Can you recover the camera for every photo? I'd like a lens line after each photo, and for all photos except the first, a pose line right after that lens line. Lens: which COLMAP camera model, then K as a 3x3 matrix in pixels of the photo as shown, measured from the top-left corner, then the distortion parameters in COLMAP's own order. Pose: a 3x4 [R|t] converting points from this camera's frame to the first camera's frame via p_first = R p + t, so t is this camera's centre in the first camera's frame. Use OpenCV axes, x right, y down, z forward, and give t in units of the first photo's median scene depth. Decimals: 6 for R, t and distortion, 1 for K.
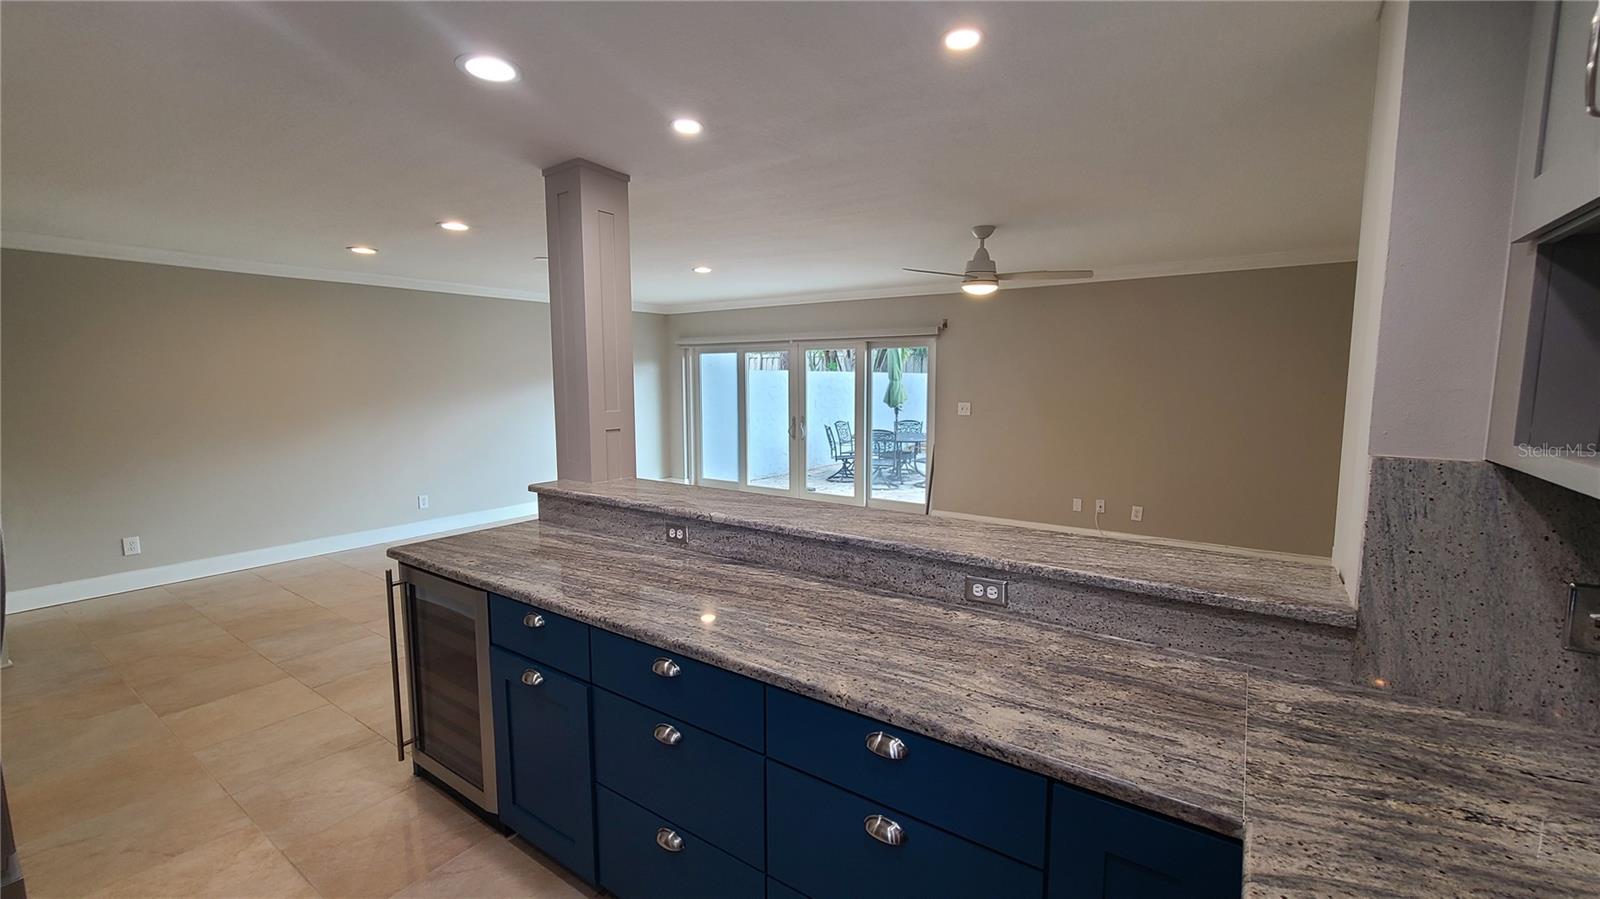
lens RADIAL K [[651.0, 0, 802.2], [0, 651.0, 449.1], [0, 0, 1]] dist [0.001786, -0.000450]
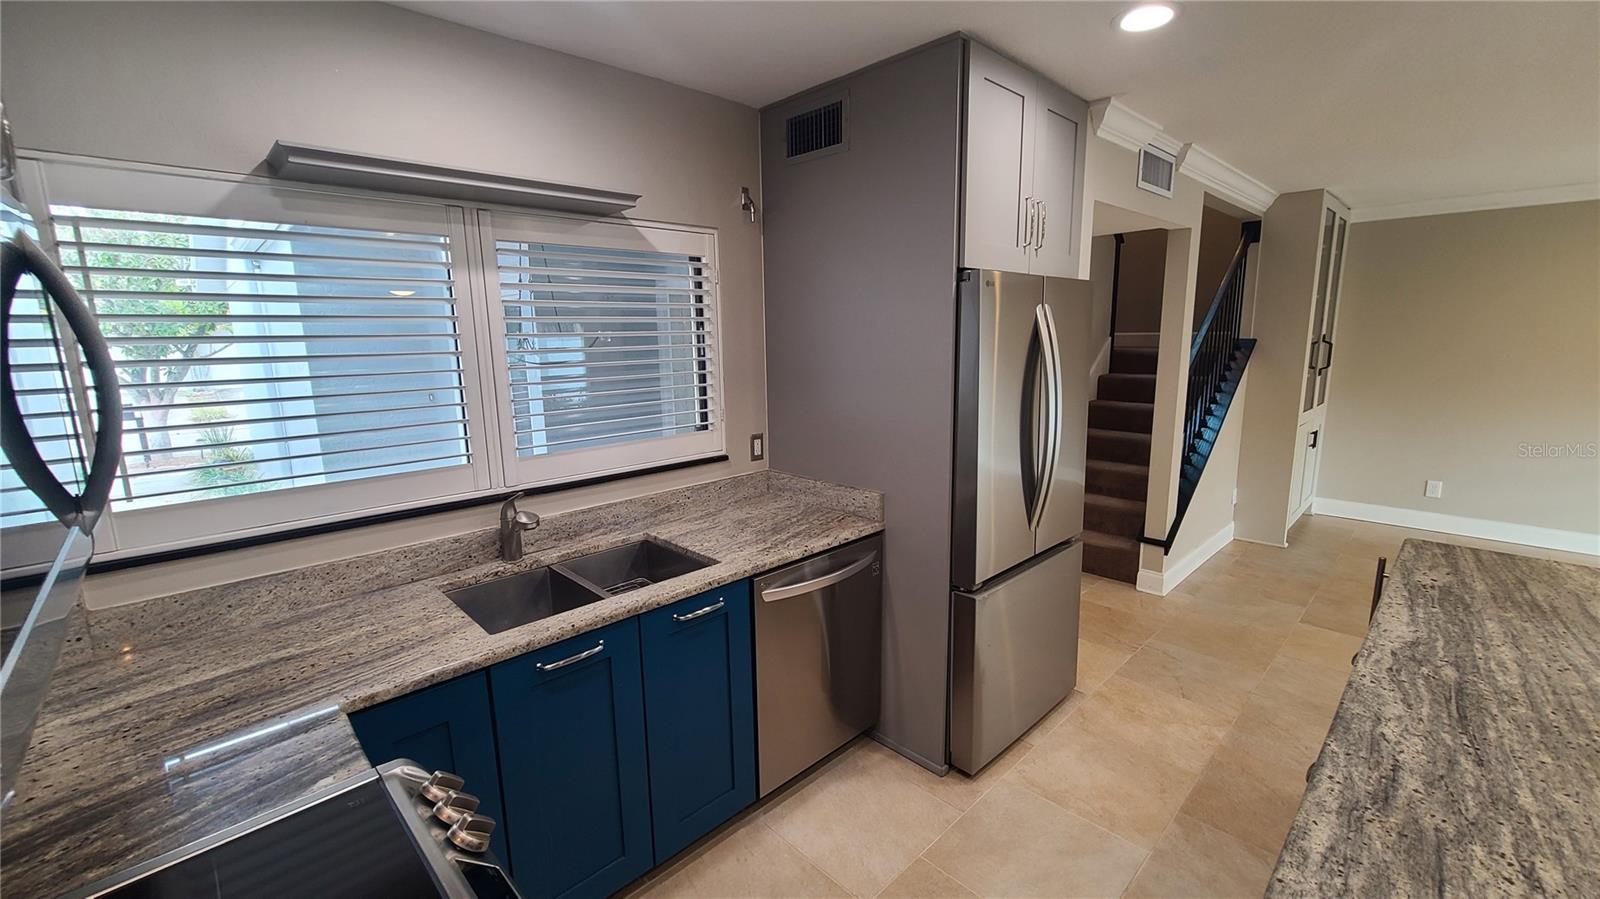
lens RADIAL K [[651.0, 0, 805.8], [0, 651.0, 453.2], [0, 0, 1]] dist [0.001786, -0.000450]
pose [[-0.182116, 0.190825, -0.964583, 0.376297], [-0.098386, 0.972528, 0.210973, -0.070397], [0.978342, 0.133323, -0.158338, 0.390318]]
